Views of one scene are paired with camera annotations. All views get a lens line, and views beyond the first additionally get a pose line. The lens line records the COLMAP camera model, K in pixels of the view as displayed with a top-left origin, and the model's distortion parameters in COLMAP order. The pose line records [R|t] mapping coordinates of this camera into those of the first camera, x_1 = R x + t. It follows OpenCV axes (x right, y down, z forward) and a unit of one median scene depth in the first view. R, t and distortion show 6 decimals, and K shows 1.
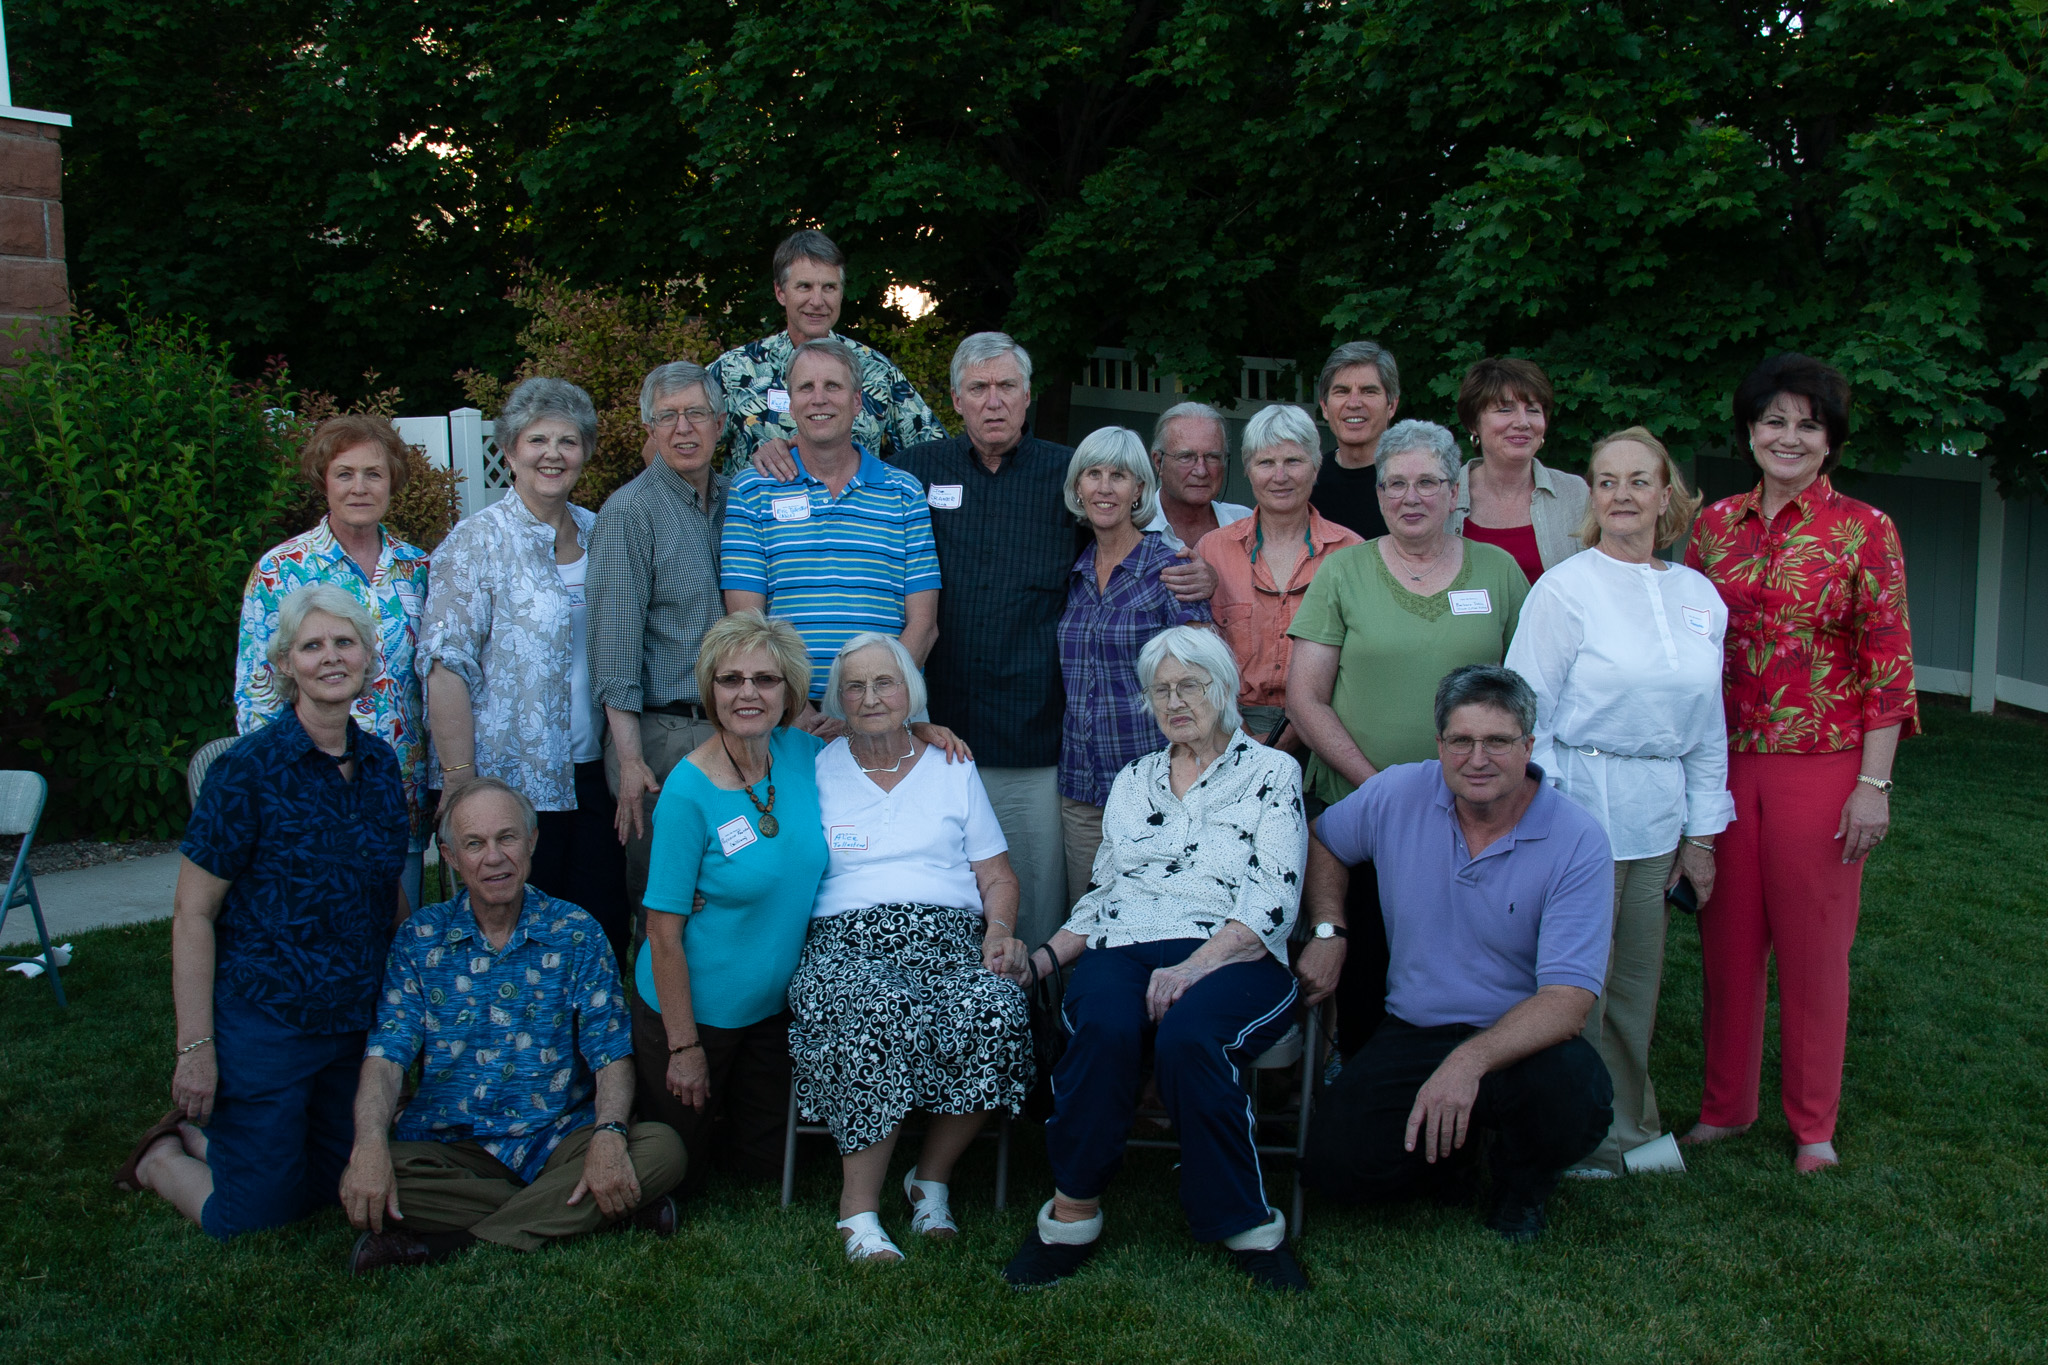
lens RADIAL K [[2134.8, 0, 1005.8], [0, 2134.8, 707.9], [0, 0, 1]] dist [-0.117505, 0.300764]
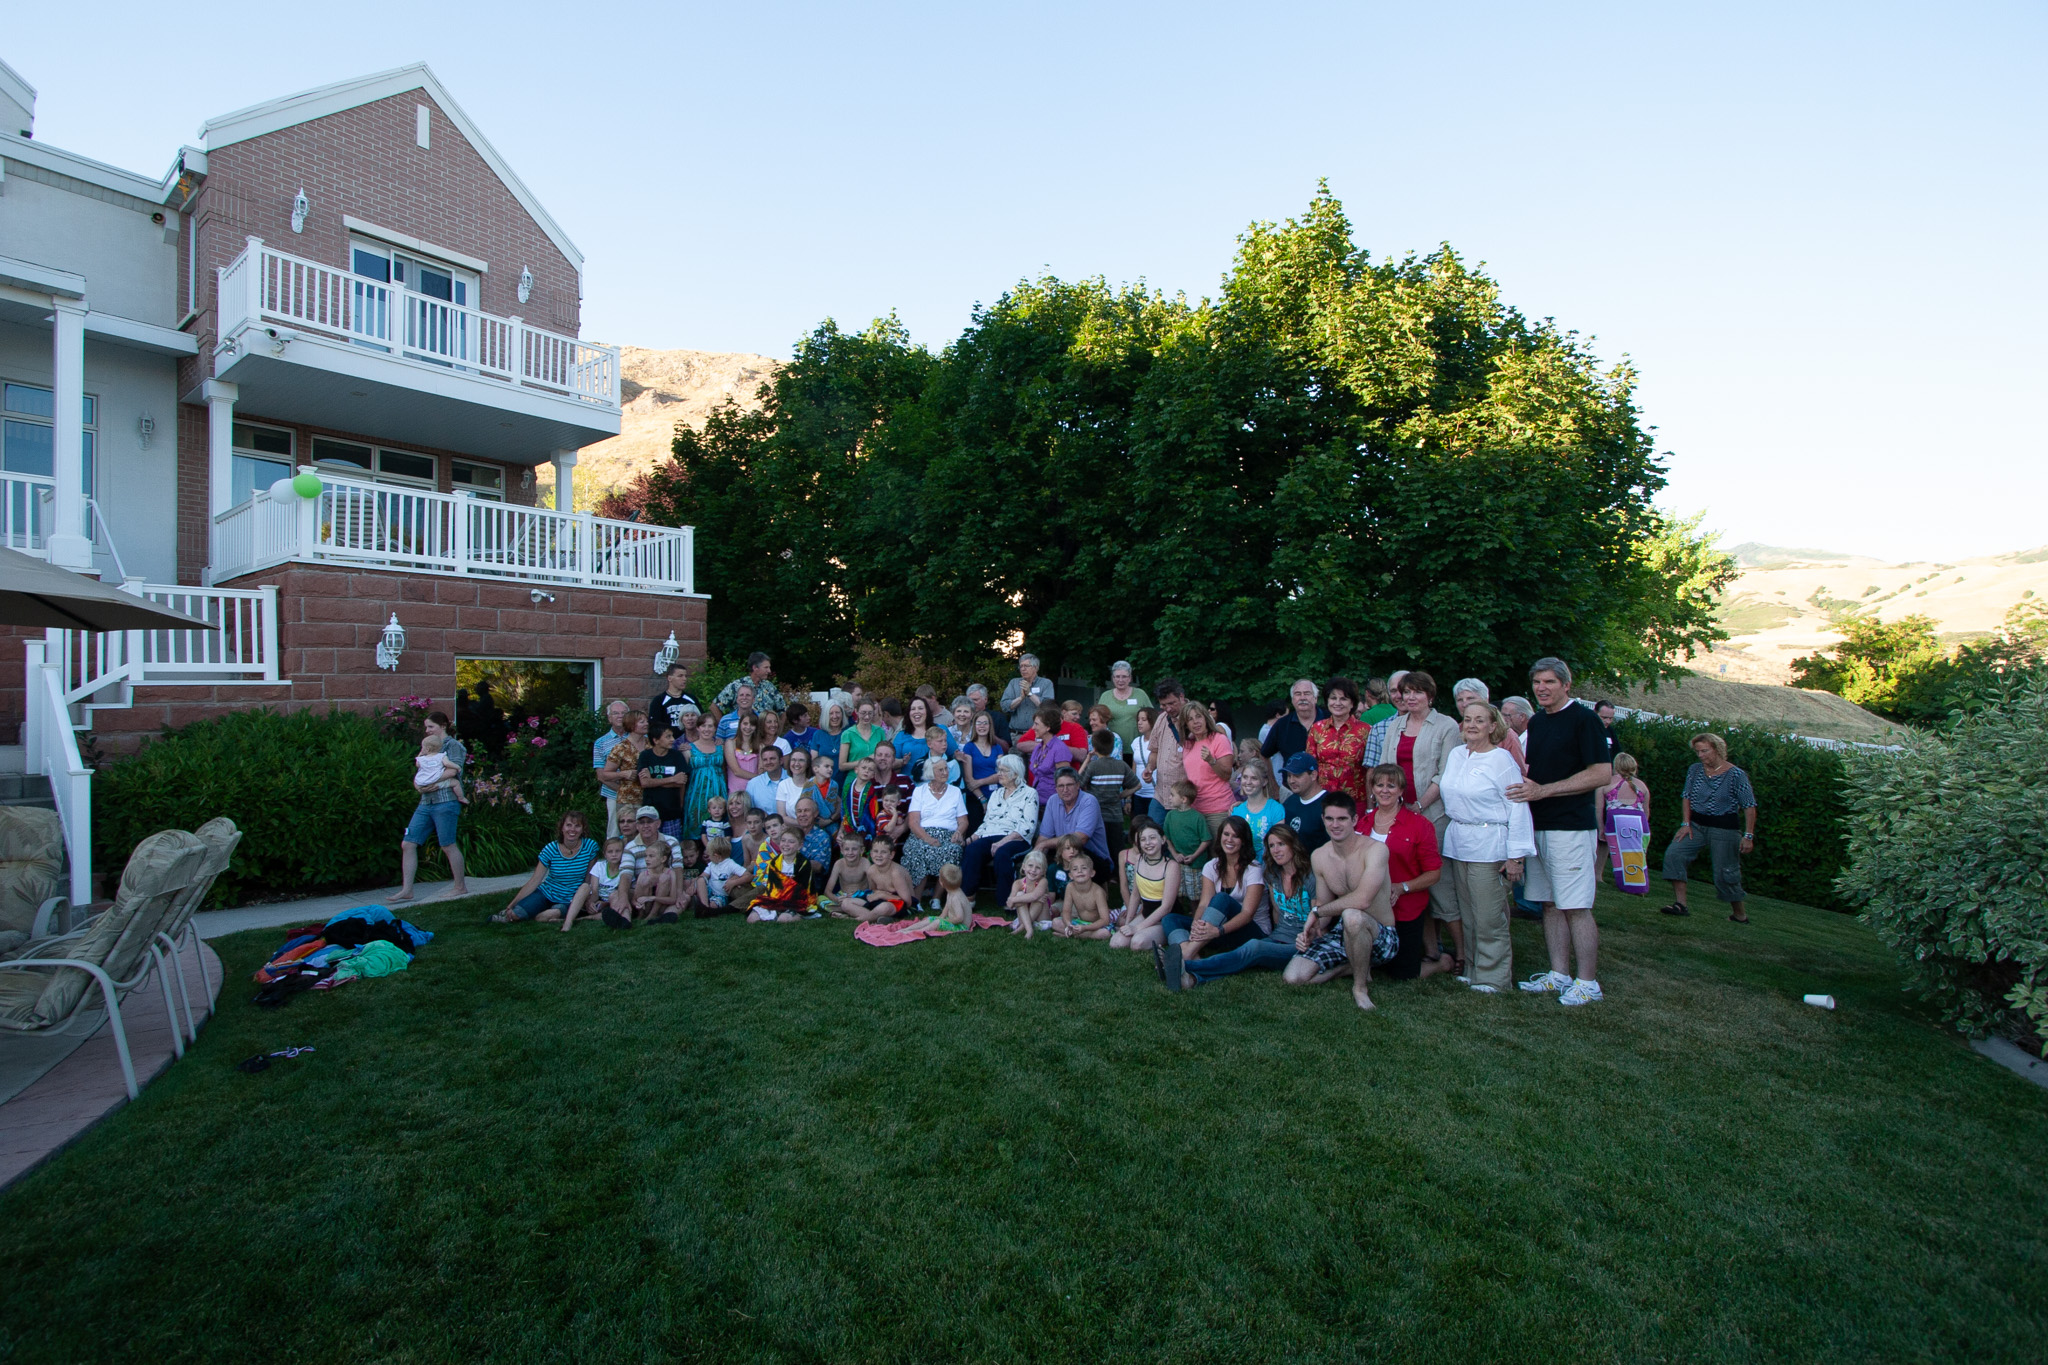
lens RADIAL K [[986.2, 0, 1003.6], [0, 986.2, 674.1], [0, 0, 1]] dist [-0.010120, -0.002032]
pose [[0.995958, -0.002459, -0.089792, 0.181695], [-0.010355, 0.989817, -0.141967, 0.054343], [0.089226, 0.142322, 0.985791, -0.594019]]
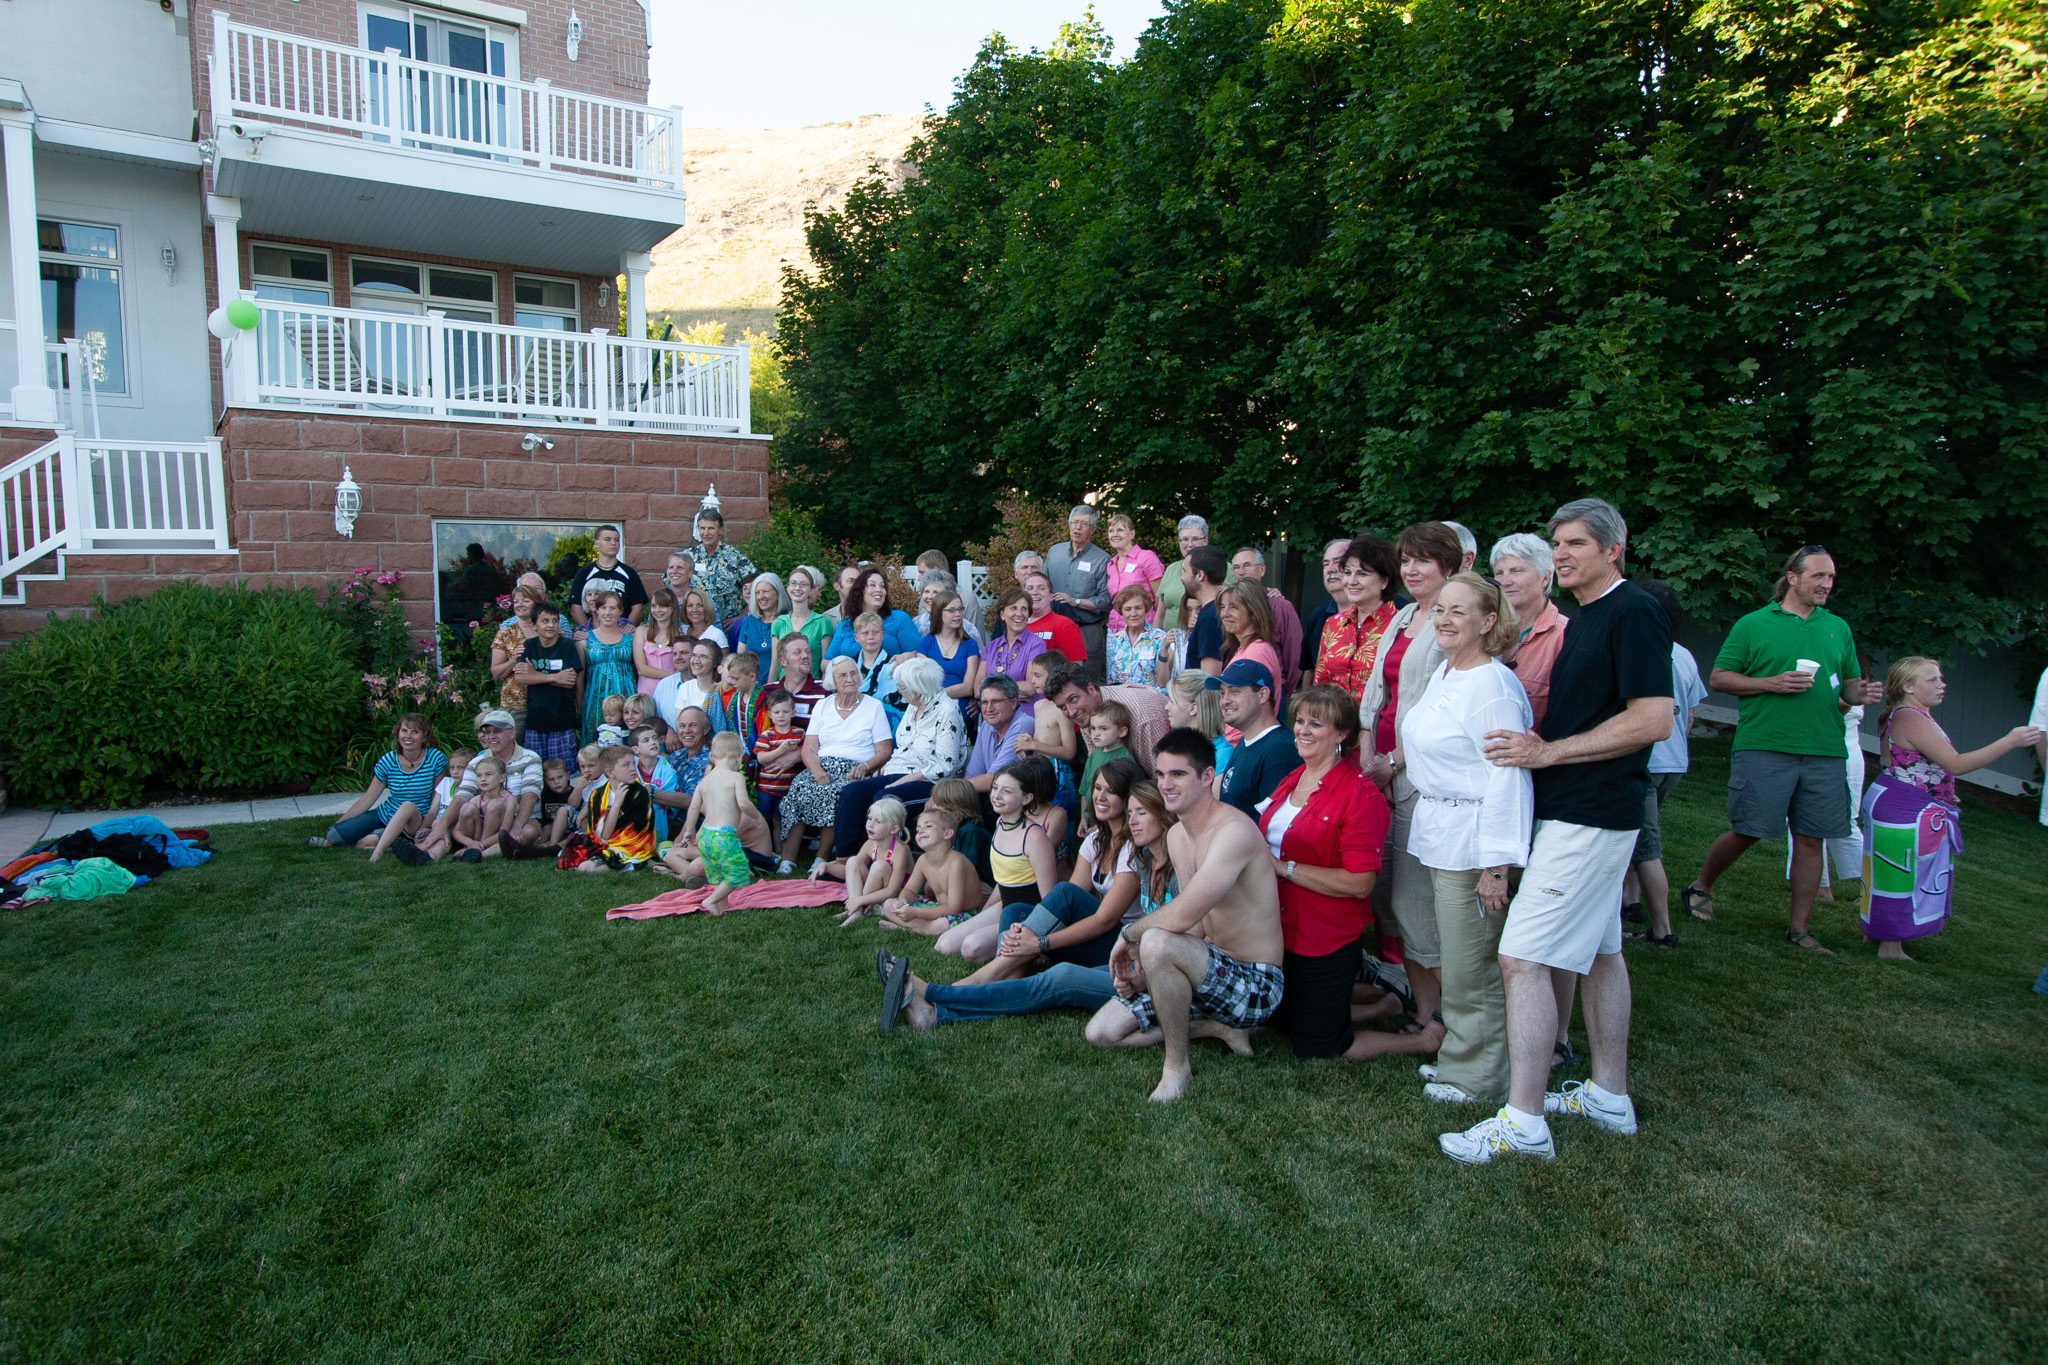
lens RADIAL K [[1328.9, 0, 976.6], [0, 1328.9, 678.1], [0, 0, 1]] dist [-0.001877, 0.003333]
pose [[0.907877, 0.036384, -0.417654, 0.616521], [-0.055038, 0.997949, -0.032702, 0.030324], [0.415608, 0.052676, 0.908017, -0.342731]]
